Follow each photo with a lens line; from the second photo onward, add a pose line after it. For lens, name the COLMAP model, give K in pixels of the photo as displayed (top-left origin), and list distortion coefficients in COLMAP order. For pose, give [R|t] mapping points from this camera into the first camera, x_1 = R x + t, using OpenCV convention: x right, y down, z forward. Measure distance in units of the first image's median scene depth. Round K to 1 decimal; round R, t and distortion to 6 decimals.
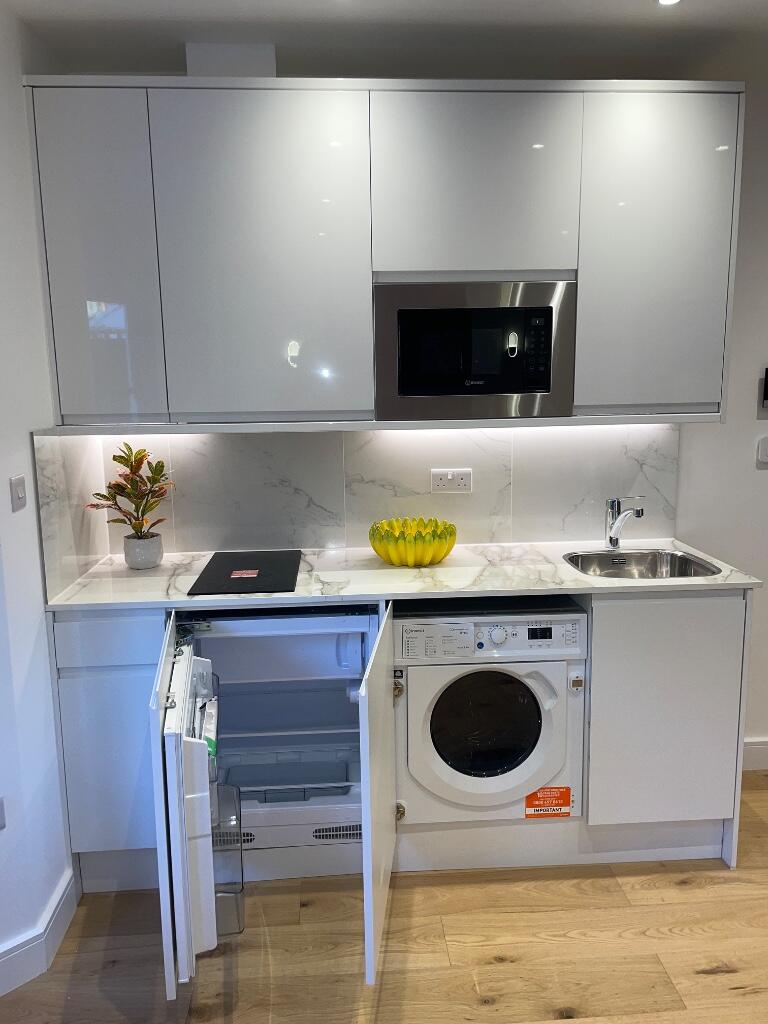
lens RADIAL K [[780.5, 0, 384.0], [0, 780.5, 501.6], [0, 0, 1]] dist [0.051591, -0.042075]
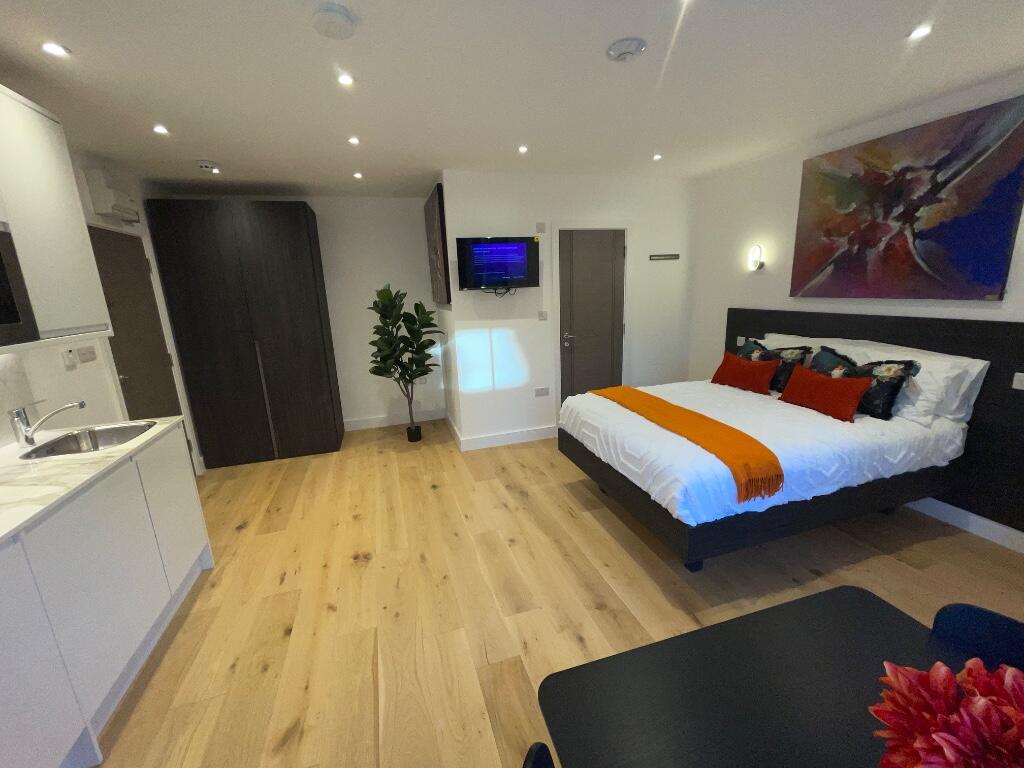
lens RADIAL K [[413.3, 0, 508.5], [0, 413.3, 380.3], [0, 0, 1]] dist [-0.009815, 0.002729]
pose [[-0.243415, -0.192119, 0.950705, -0.576737], [0.198372, 0.949606, 0.242687, -0.056896], [-0.949420, 0.247667, -0.193038, 0.417306]]
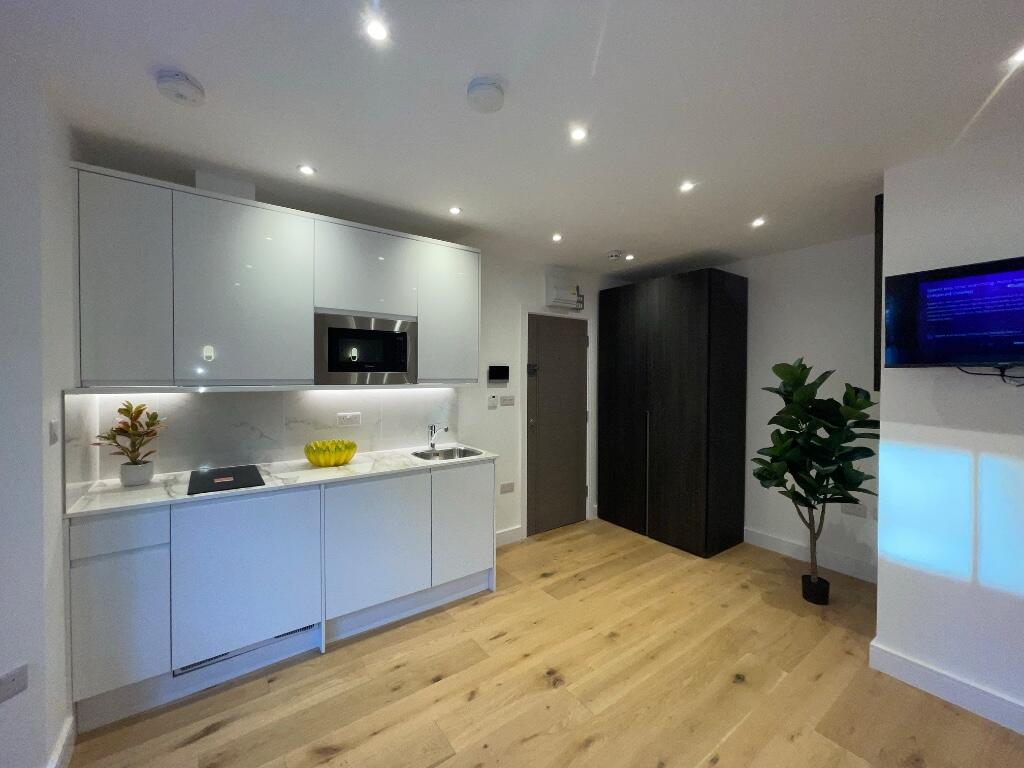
lens RADIAL K [[413.3, 0, 509.0], [0, 413.3, 380.7], [0, 0, 1]] dist [-0.009815, 0.002729]
pose [[0.845041, 0.011671, 0.534575, -0.137897], [0.067262, 0.989500, -0.127929, 0.038973], [-0.530454, 0.144062, 0.835383, -0.050895]]
